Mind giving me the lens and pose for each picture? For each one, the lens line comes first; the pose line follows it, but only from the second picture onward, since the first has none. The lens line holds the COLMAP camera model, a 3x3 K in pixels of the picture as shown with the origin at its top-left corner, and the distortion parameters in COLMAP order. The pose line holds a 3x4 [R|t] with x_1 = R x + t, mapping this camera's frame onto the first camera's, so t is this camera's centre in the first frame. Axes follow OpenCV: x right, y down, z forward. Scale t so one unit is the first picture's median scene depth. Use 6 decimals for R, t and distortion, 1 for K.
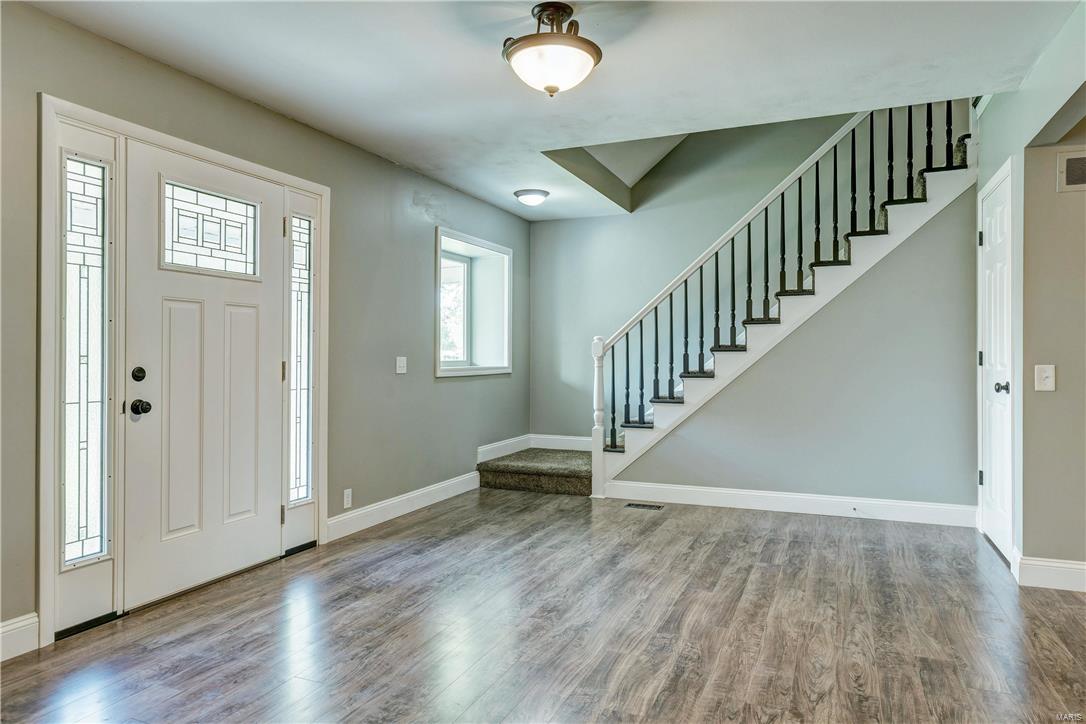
lens RADIAL K [[695.1, 0, 543.0], [0, 695.1, 362.0], [0, 0, 1]] dist [0.005557, -0.000226]
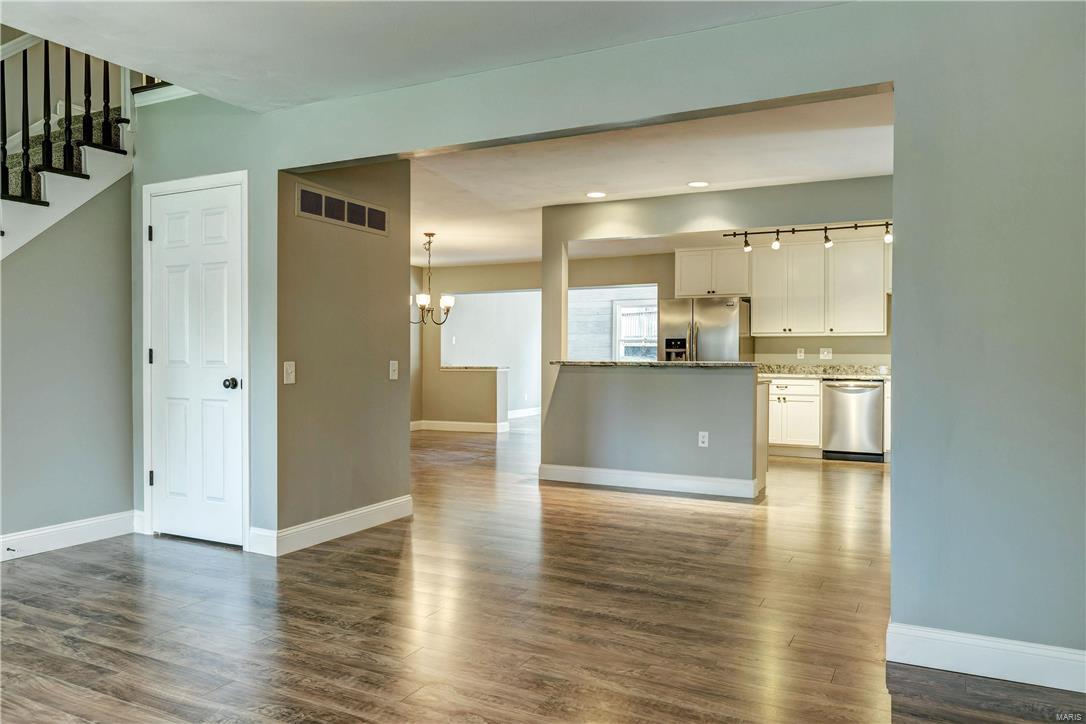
lens RADIAL K [[776.2, 0, 543.0], [0, 776.2, 362.0], [0, 0, 1]] dist [0.007649, 0.002273]
pose [[0.074539, -0.011716, 0.997149, -0.554156], [0.007097, 0.999912, 0.011218, -0.006585], [-0.997193, 0.006241, 0.074616, 0.488785]]
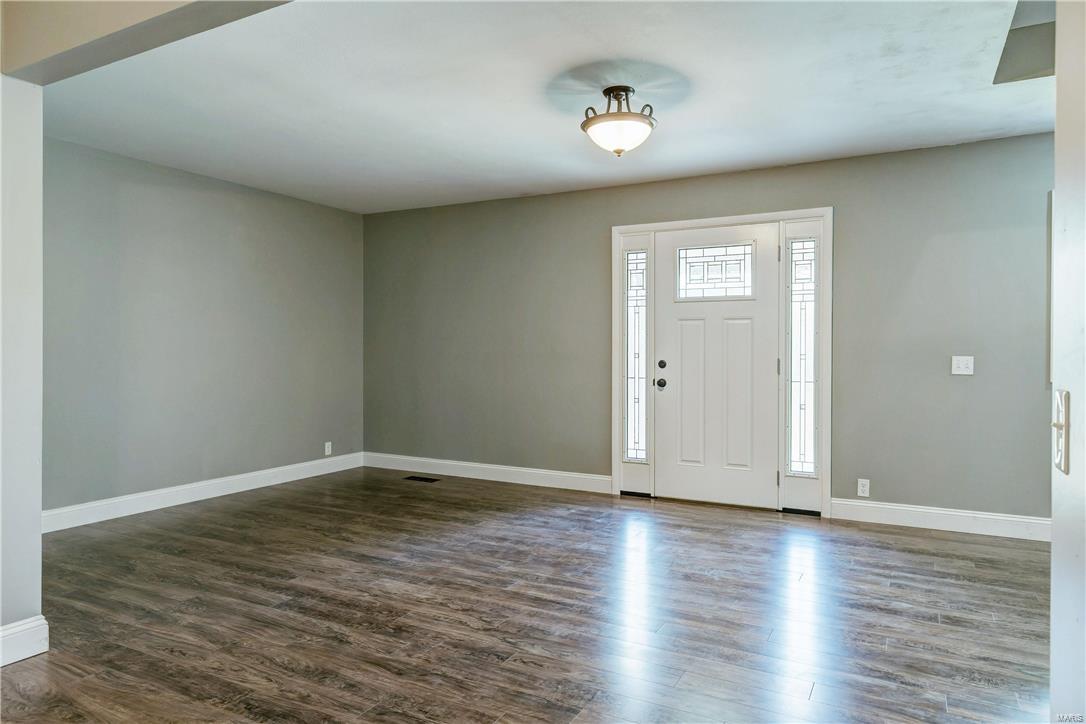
lens RADIAL K [[673.5, 0, 543.0], [0, 673.5, 362.0], [0, 0, 1]] dist [0.003689, -0.000065]
pose [[-0.091120, 0.015775, -0.995715, 1.071341], [-0.012010, 0.999784, 0.016939, -0.012379], [0.995767, 0.013502, -0.090911, 0.807880]]
